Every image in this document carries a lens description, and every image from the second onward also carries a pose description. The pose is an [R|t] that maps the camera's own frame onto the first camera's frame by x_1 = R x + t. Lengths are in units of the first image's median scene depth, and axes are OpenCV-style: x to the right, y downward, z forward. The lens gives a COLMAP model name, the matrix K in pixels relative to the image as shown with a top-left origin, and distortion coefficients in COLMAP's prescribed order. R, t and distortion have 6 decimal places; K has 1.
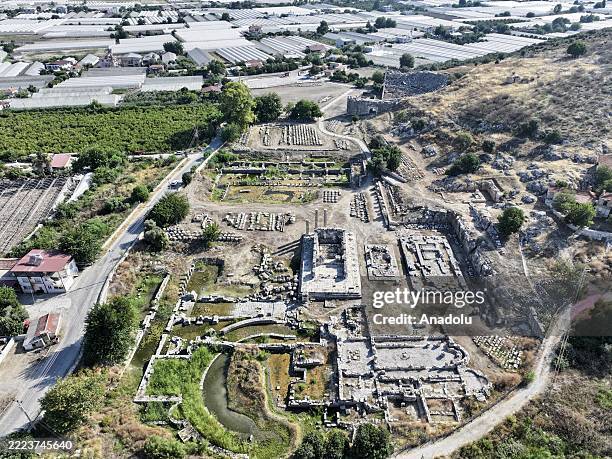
lens RADIAL K [[423.2, 0, 306.0], [0, 423.2, 229.5], [0, 0, 1]] dist [-0.002306, -0.000595]
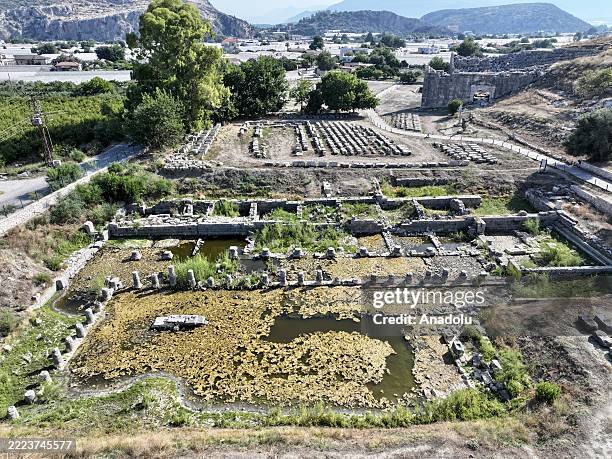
lens RADIAL K [[423.2, 0, 306.0], [0, 423.2, 229.5], [0, 0, 1]] dist [-0.002306, -0.000595]
pose [[0.998318, -0.023817, 0.052855, -0.081544], [0.030362, 0.991475, -0.126710, -0.099583], [-0.049387, 0.128102, 0.990531, 0.711681]]
